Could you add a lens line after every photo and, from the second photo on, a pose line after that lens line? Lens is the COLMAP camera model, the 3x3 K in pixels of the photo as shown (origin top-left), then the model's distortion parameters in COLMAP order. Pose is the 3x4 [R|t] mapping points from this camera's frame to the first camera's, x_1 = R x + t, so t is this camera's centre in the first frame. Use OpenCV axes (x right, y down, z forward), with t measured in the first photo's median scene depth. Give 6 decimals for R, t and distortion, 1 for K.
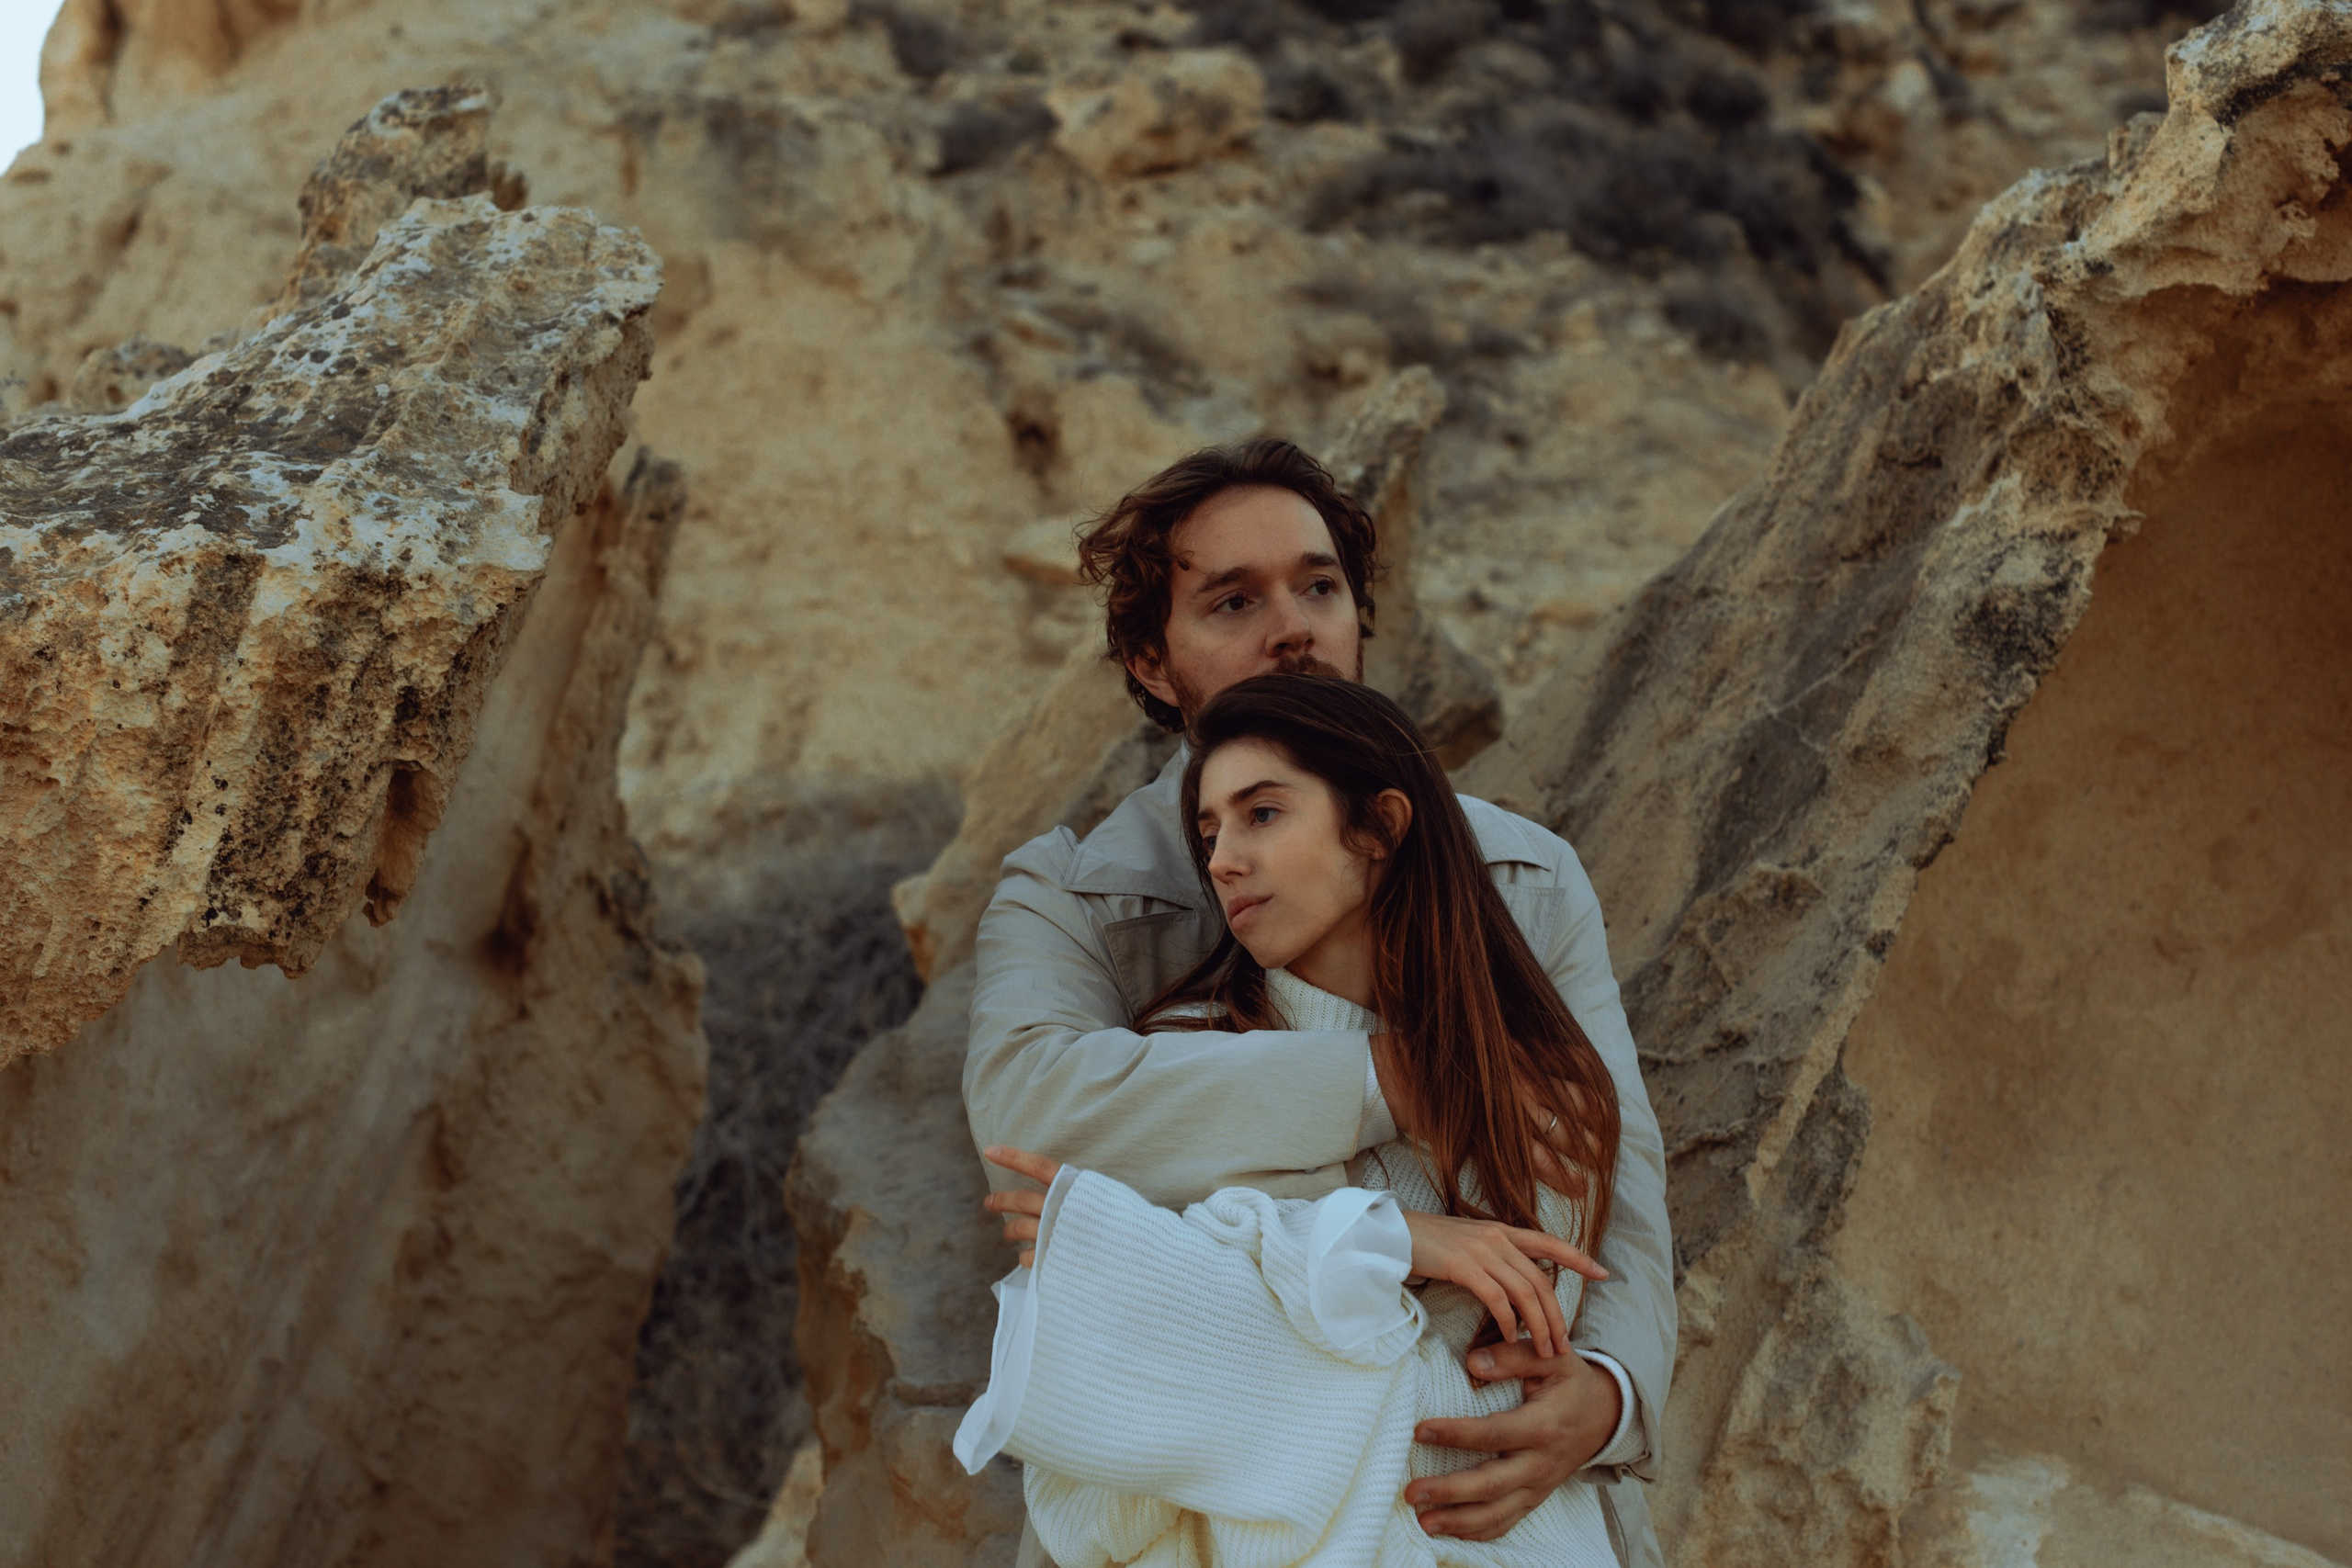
lens RADIAL K [[3350.9, 0, 1181.4], [0, 3350.9, 735.6], [0, 0, 1]] dist [0.024323, 0.005777]
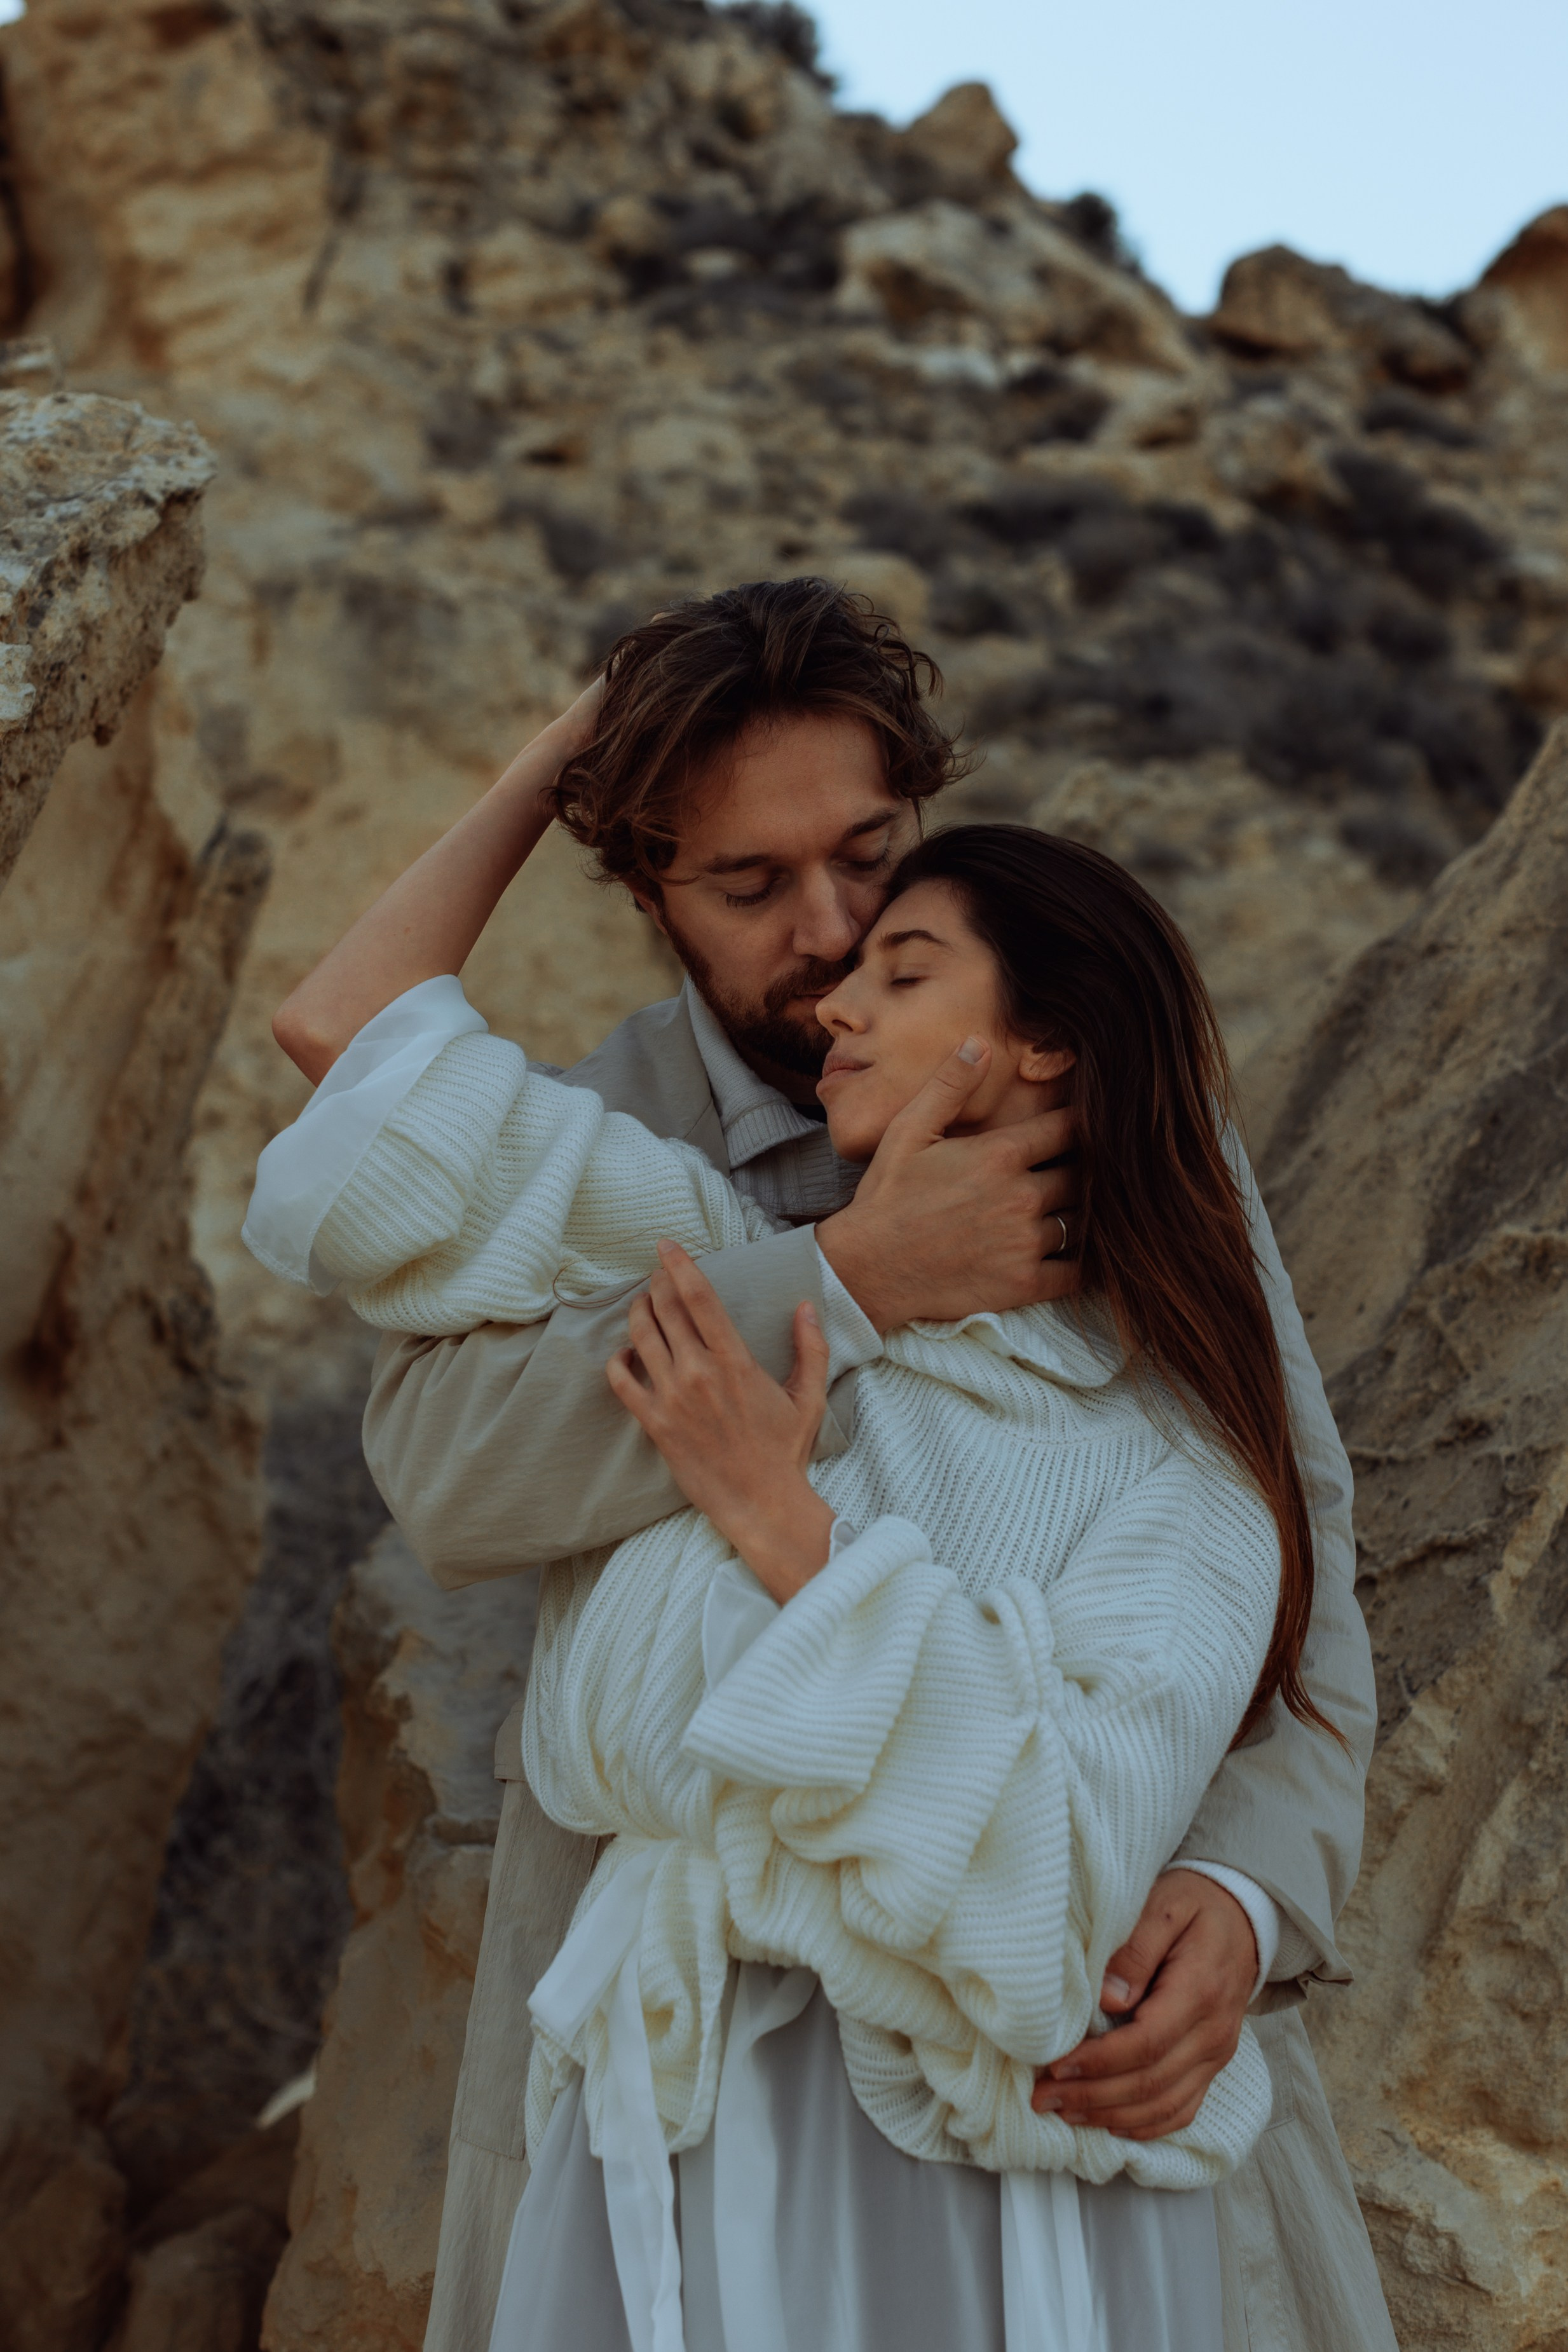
lens RADIAL K [[3367.5, 0, 784.0], [0, 3367.5, 1176.0], [0, 0, 1]] dist [0.032458, -0.079802]
pose [[0.999143, 0.039812, -0.011283, 0.003142], [-0.040304, 0.998064, -0.047379, 0.069380], [0.009375, 0.047794, 0.998813, 0.161399]]
